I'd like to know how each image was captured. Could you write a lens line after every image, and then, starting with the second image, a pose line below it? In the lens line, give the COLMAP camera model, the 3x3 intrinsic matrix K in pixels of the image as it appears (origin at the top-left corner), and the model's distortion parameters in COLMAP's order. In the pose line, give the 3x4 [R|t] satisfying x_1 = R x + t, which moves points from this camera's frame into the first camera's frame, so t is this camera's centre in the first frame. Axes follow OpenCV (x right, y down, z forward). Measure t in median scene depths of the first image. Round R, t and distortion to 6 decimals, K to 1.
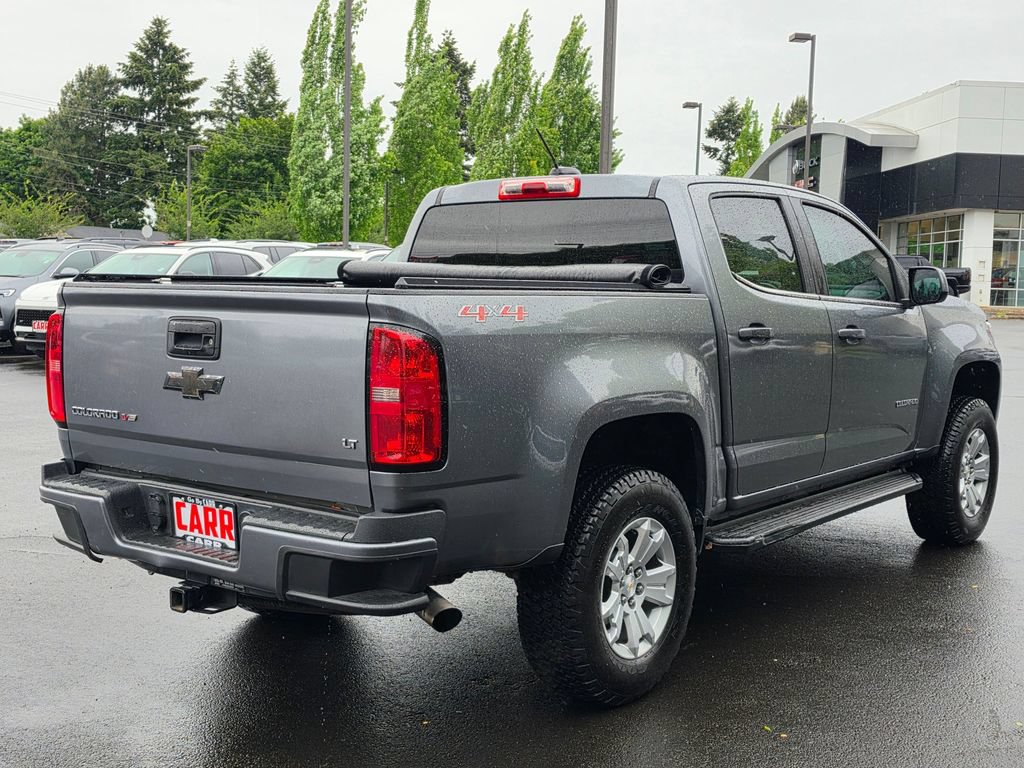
lens RADIAL K [[1207.8, 0, 470.5], [0, 1207.8, 392.8], [0, 0, 1]] dist [0.074675, 0.000000]
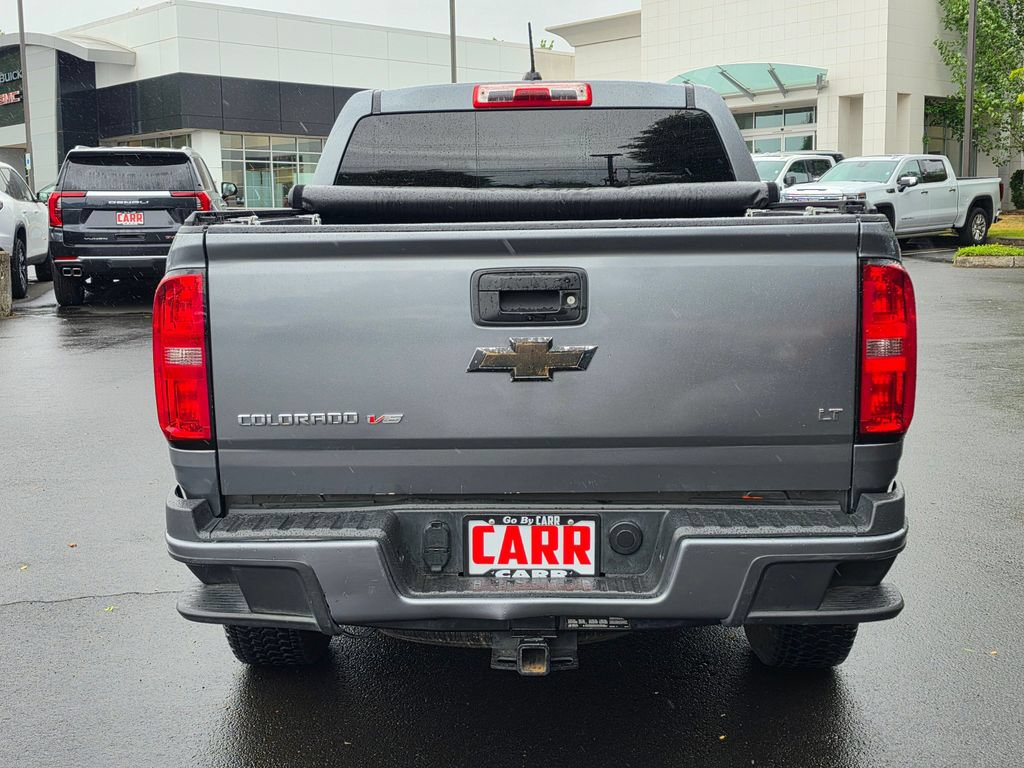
lens RADIAL K [[1207.8, 0, 513.6], [0, 1207.8, 384.6], [0, 0, 1]] dist [0.074675, 0.000000]
pose [[0.823519, -0.111125, 0.556298, -0.624047], [0.079054, 0.993538, 0.081440, -0.051037], [-0.561753, -0.023090, 0.826983, 0.406998]]
